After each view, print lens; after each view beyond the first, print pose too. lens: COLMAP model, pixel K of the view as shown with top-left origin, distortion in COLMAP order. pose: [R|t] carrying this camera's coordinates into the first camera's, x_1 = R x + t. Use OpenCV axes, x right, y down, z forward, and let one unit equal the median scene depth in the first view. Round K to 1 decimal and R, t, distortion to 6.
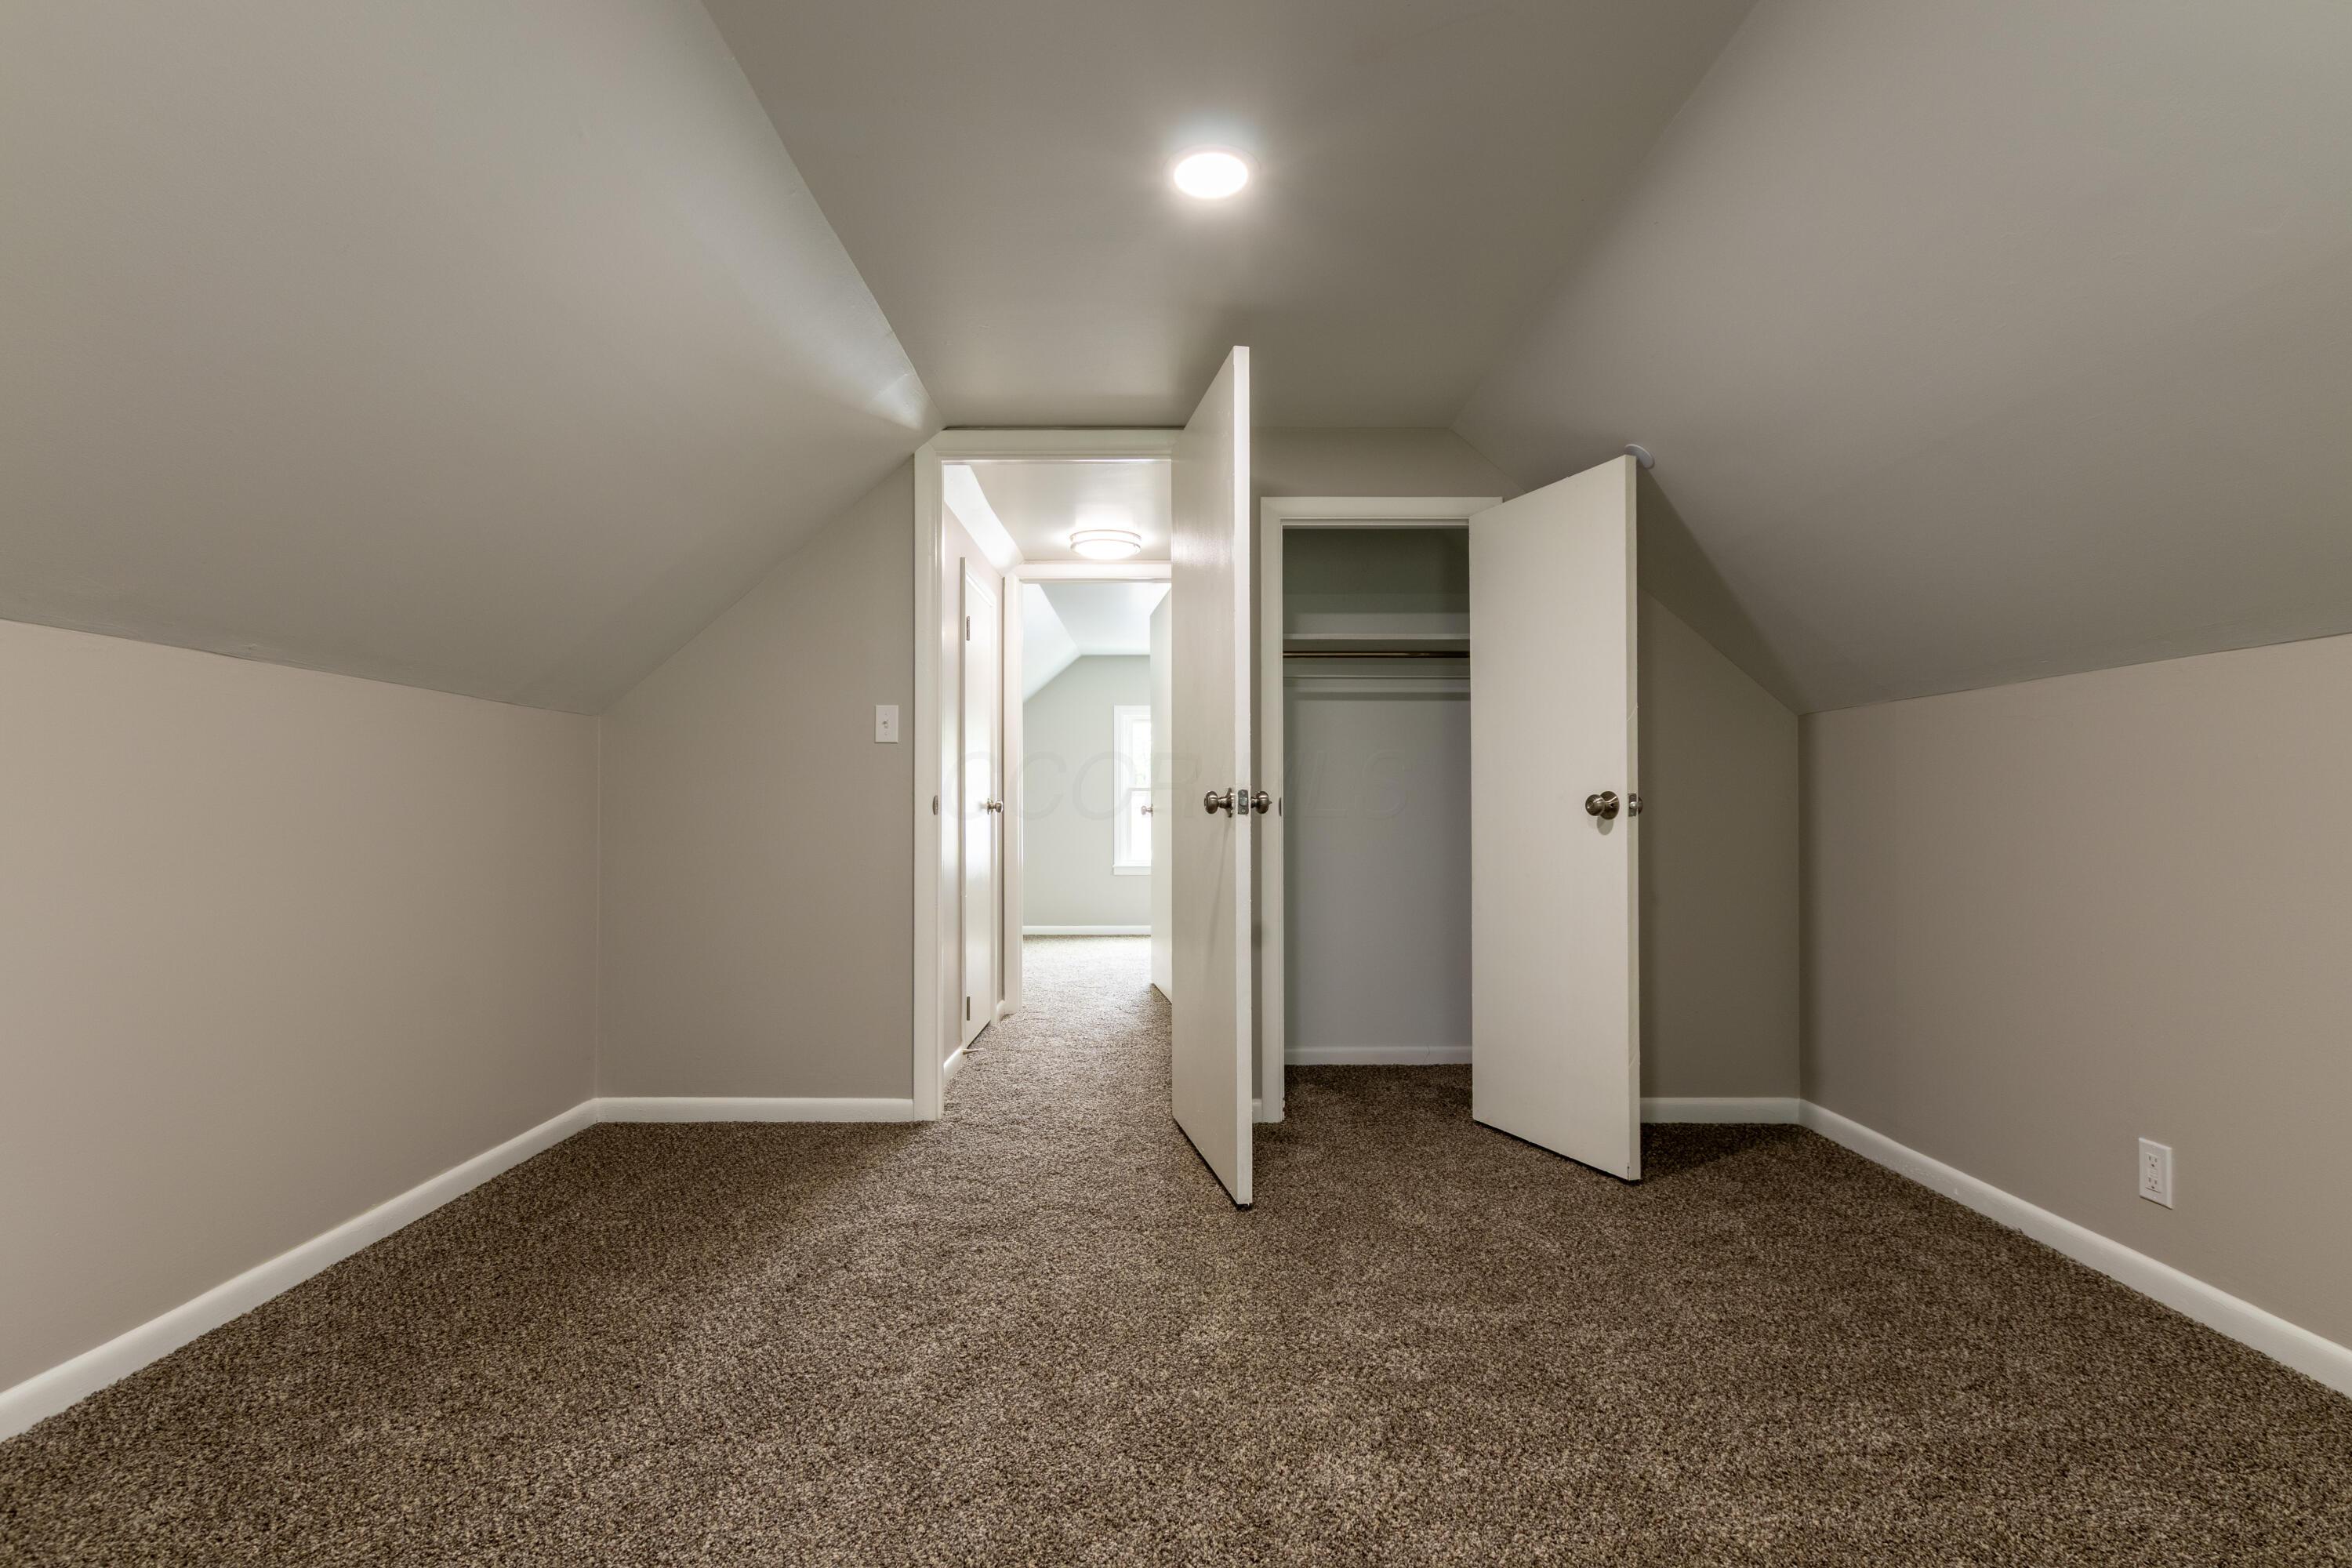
lens RADIAL K [[1082.6, 0, 1170.7], [0, 1082.6, 805.6], [0, 0, 1]] dist [0.002536, -0.004688]
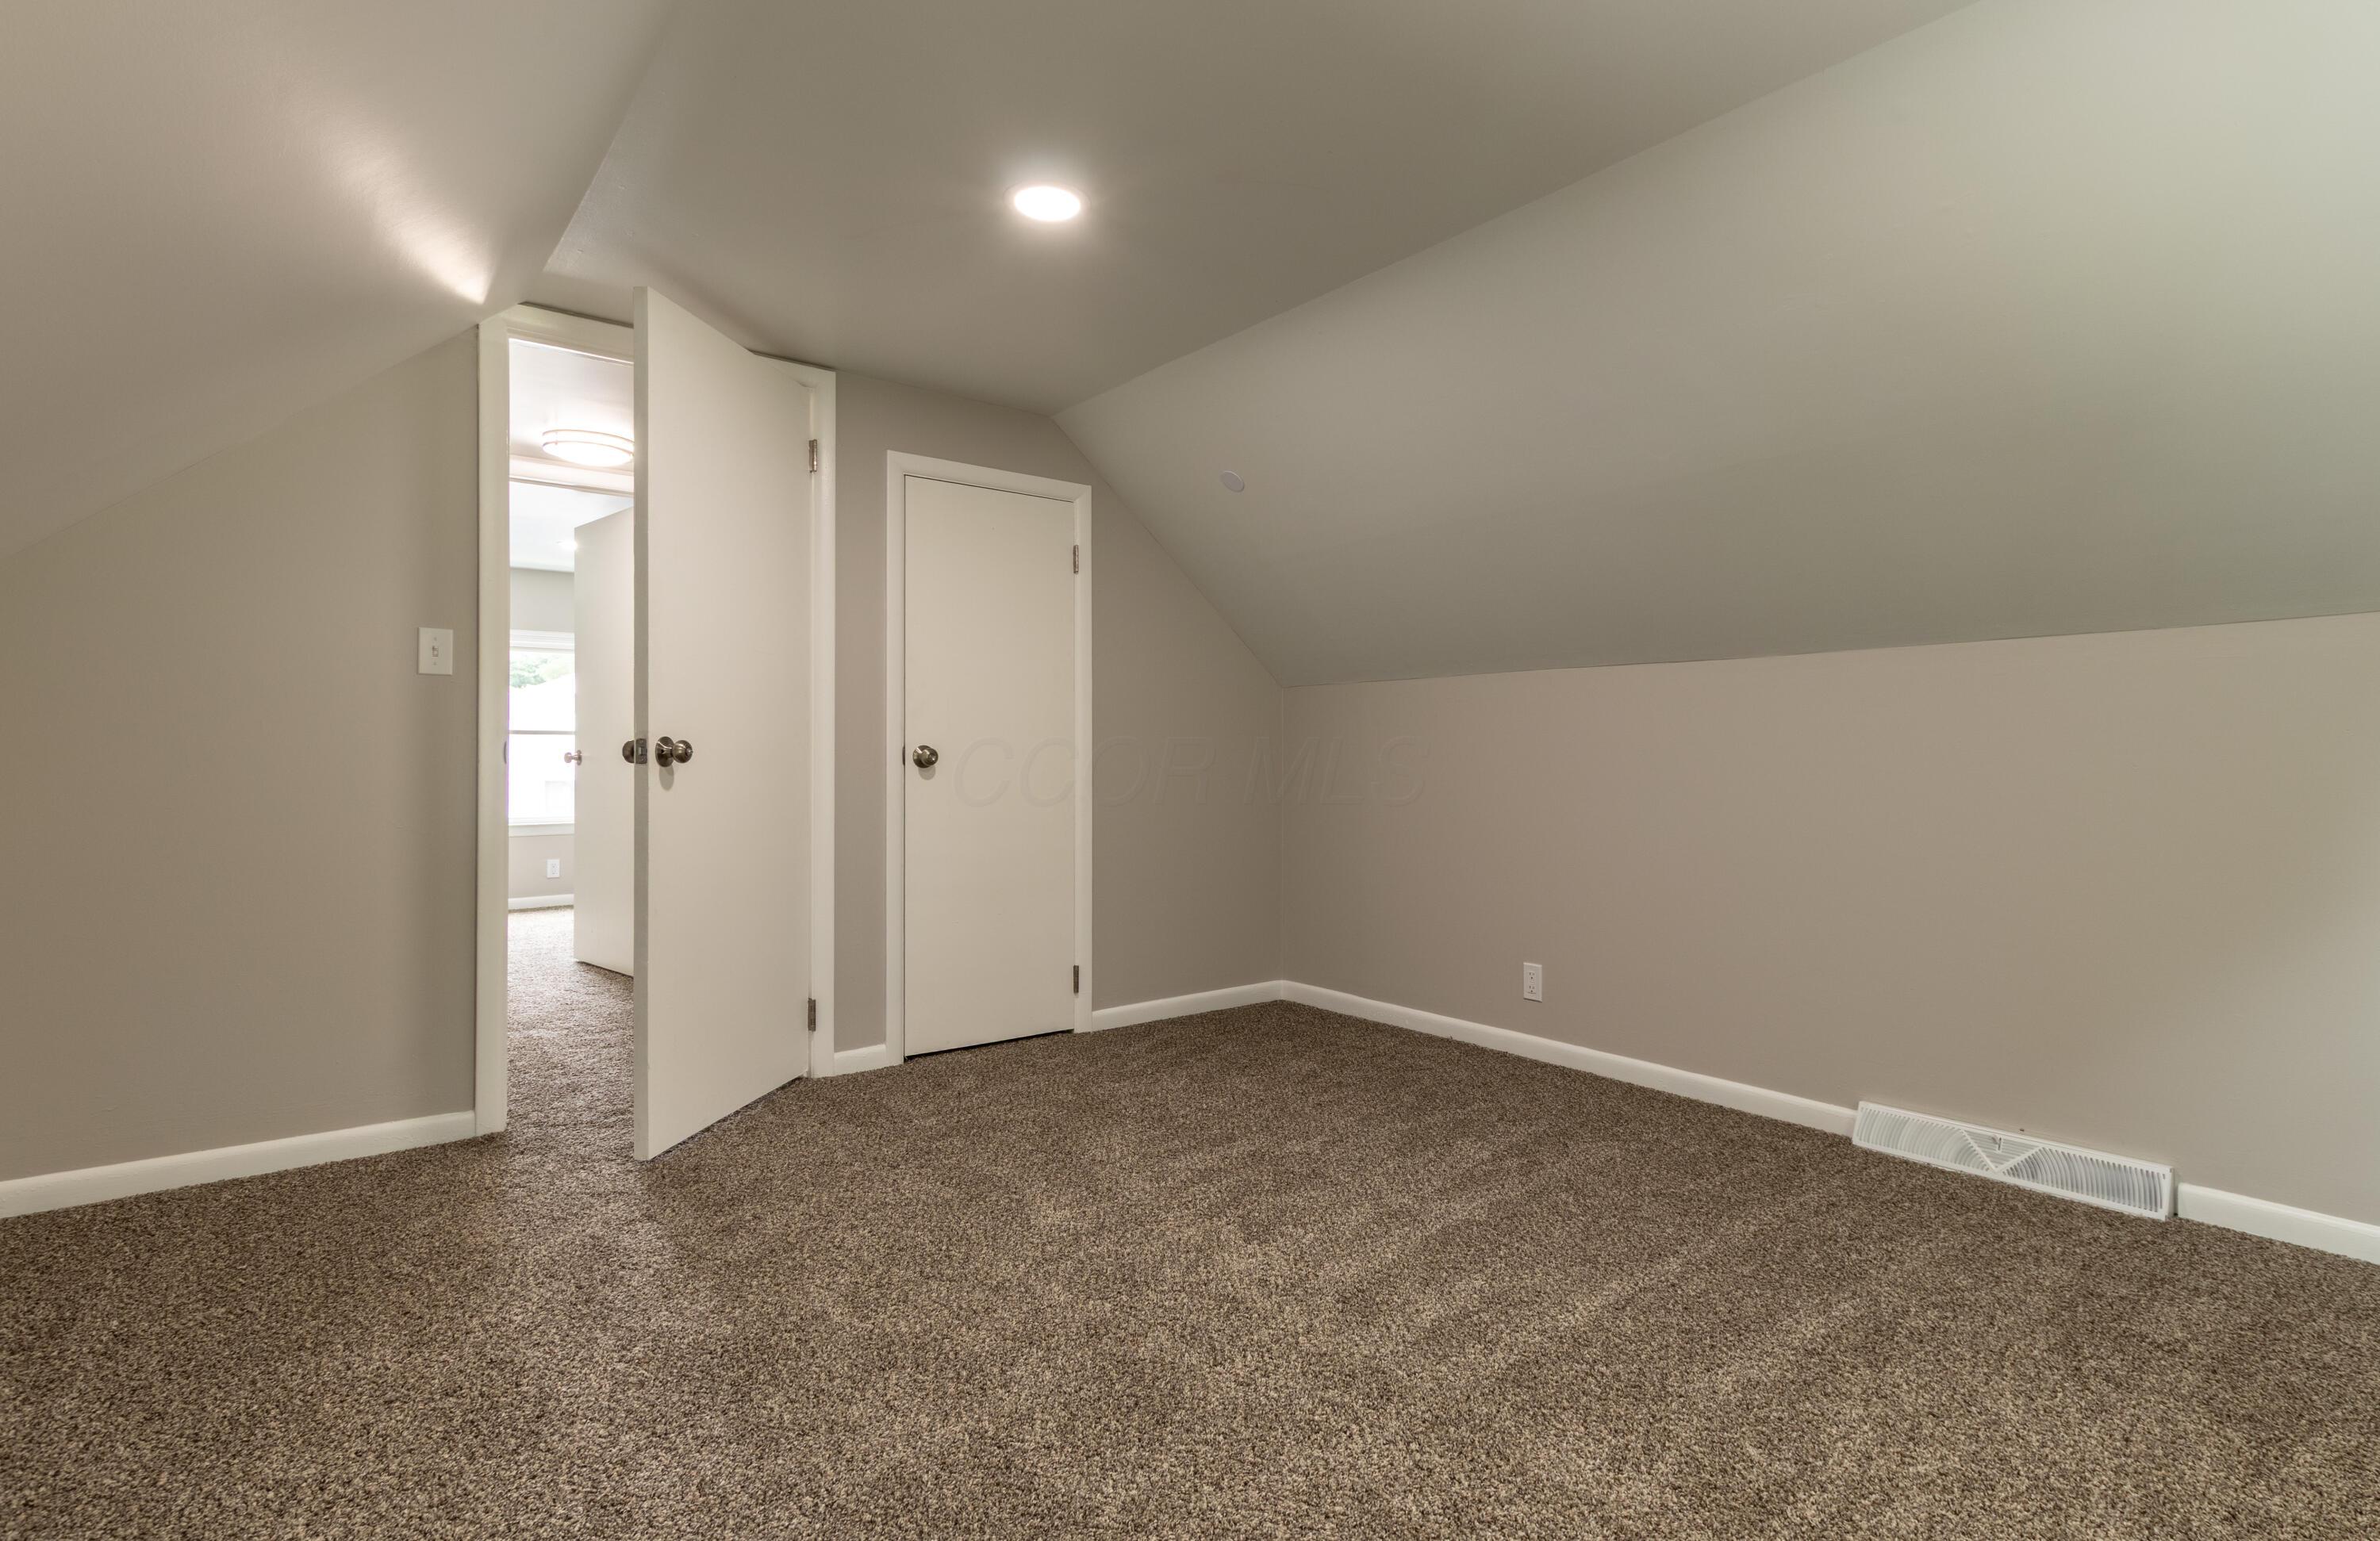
lens RADIAL K [[1191.1, 0, 1198.1], [0, 1191.1, 757.1], [0, 0, 1]] dist [-0.010591, 0.000461]
pose [[0.775795, 0.000378, 0.630984, -0.572560], [-0.004124, 0.999982, 0.004471, -0.004852], [-0.630971, -0.006071, 0.775783, -0.066302]]
